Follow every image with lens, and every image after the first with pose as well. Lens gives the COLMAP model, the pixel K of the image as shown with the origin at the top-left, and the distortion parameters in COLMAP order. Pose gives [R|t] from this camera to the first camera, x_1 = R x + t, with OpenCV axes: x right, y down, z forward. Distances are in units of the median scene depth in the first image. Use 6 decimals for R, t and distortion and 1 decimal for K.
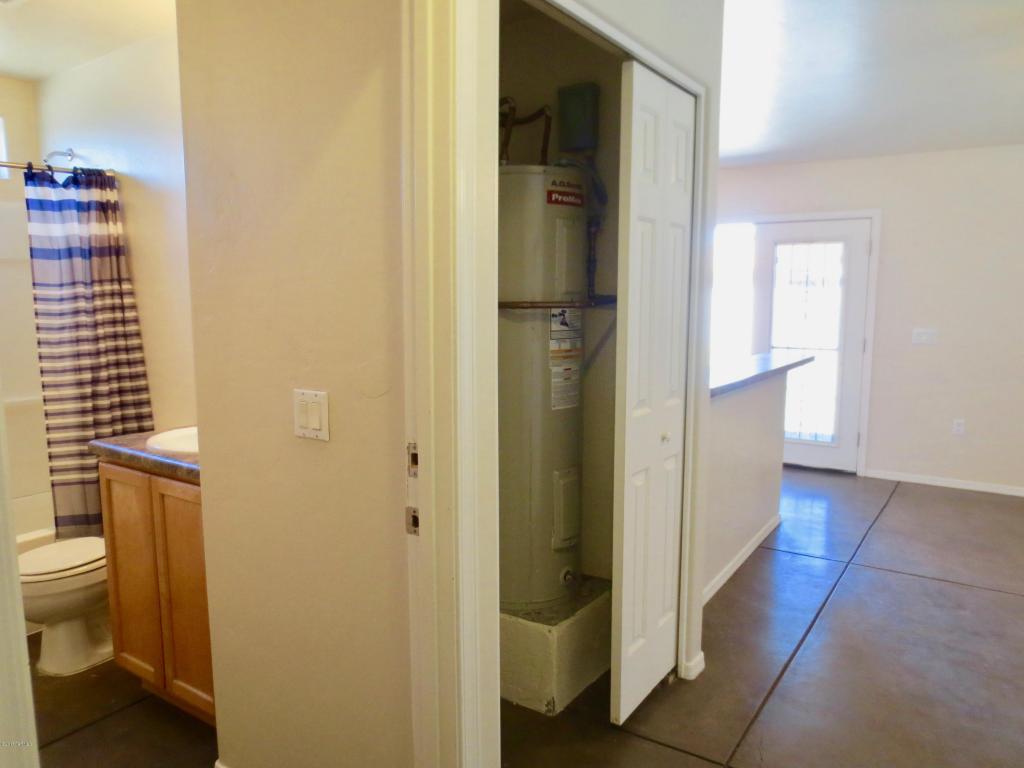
lens RADIAL K [[739.6, 0, 508.3], [0, 739.6, 384.7], [0, 0, 1]] dist [-0.021558, 0.019716]
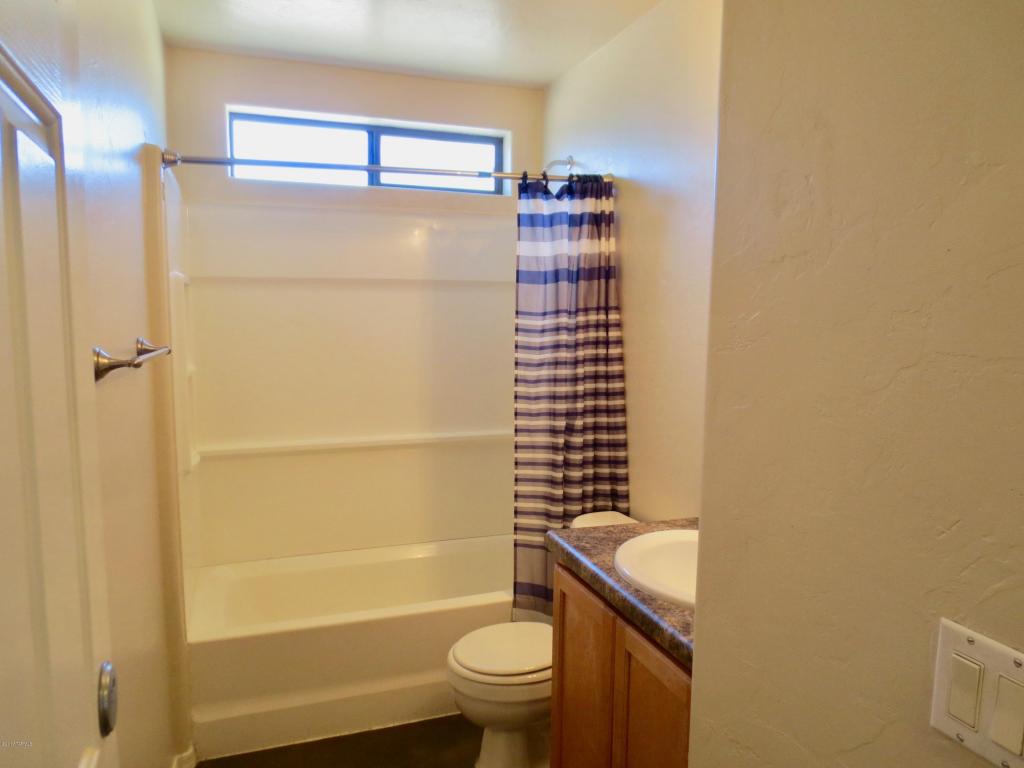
lens RADIAL K [[731.8, 0, 512.0], [0, 731.8, 384.0], [0, 0, 1]] dist [-0.026169, 0.007190]
pose [[0.813836, 0.078674, -0.575745, -0.144113], [-0.089561, 0.995936, 0.009494, -0.058385], [0.574152, 0.043838, 0.817574, 0.288107]]
